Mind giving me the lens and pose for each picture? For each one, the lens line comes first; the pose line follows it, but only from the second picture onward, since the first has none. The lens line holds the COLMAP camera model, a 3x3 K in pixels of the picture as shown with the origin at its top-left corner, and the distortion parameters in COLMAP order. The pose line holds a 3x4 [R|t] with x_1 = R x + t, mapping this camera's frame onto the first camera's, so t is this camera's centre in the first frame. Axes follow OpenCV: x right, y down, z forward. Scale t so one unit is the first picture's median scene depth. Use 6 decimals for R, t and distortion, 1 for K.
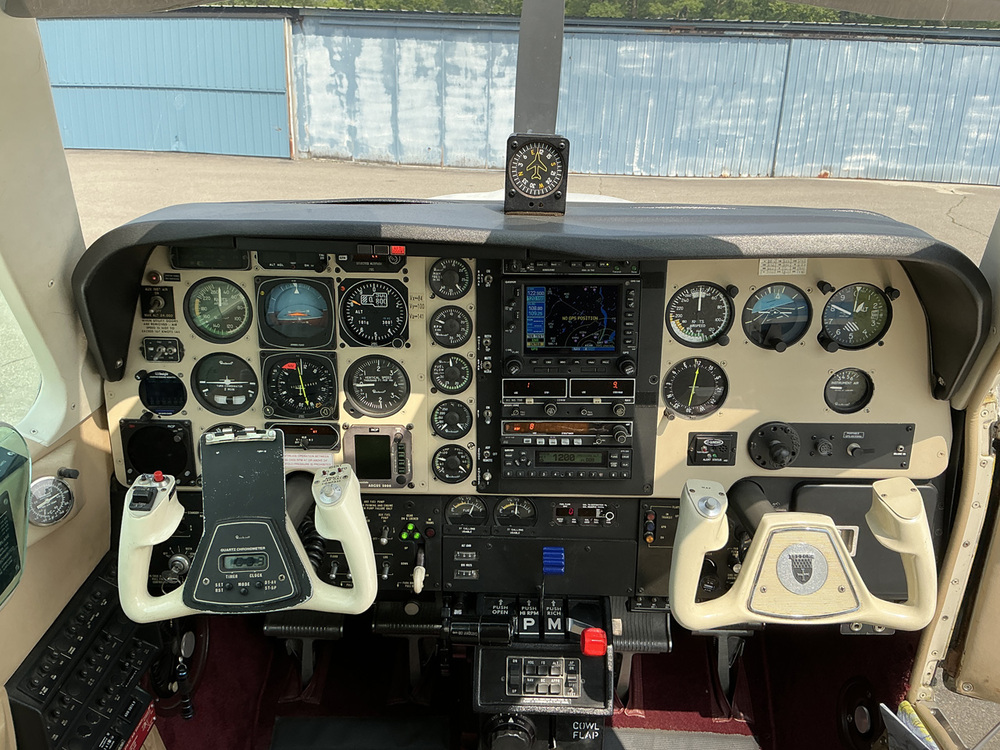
lens RADIAL K [[824.6, 0, 496.5], [0, 824.6, 374.7], [0, 0, 1]] dist [0.147230, -0.308520]
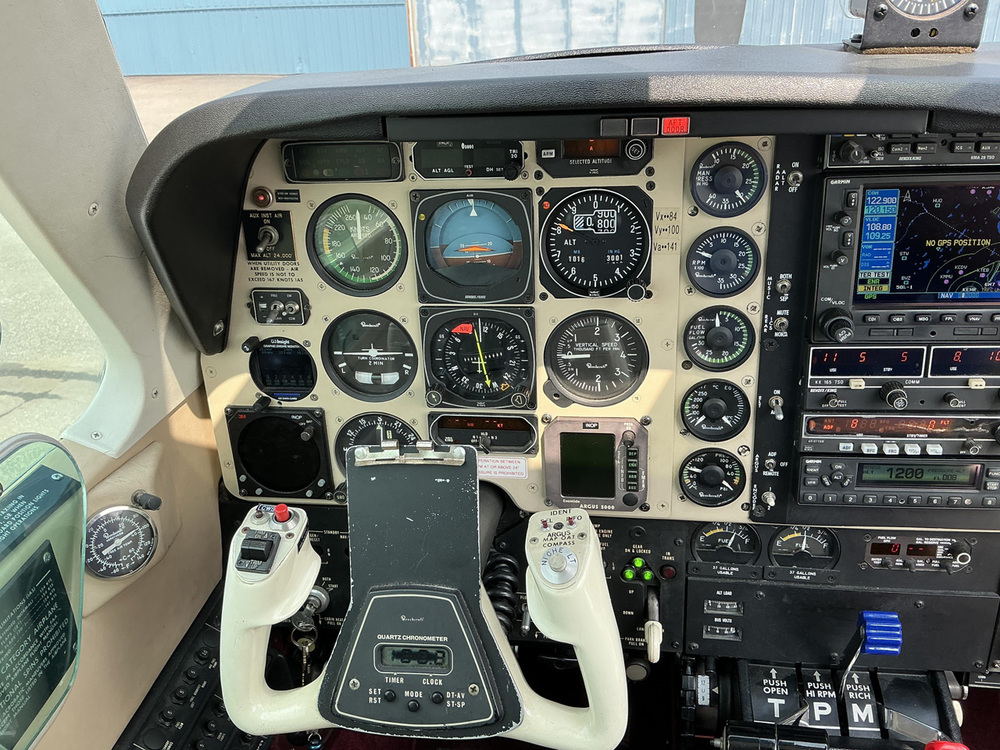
lens RADIAL K [[824.6, 0, 496.5], [0, 824.6, 374.7], [0, 0, 1]] dist [0.147230, -0.308520]
pose [[0.989643, -0.001781, -0.143541, -0.129918], [0.015260, 0.995562, 0.092861, -0.034727], [0.142738, -0.094090, 0.985278, 0.360090]]
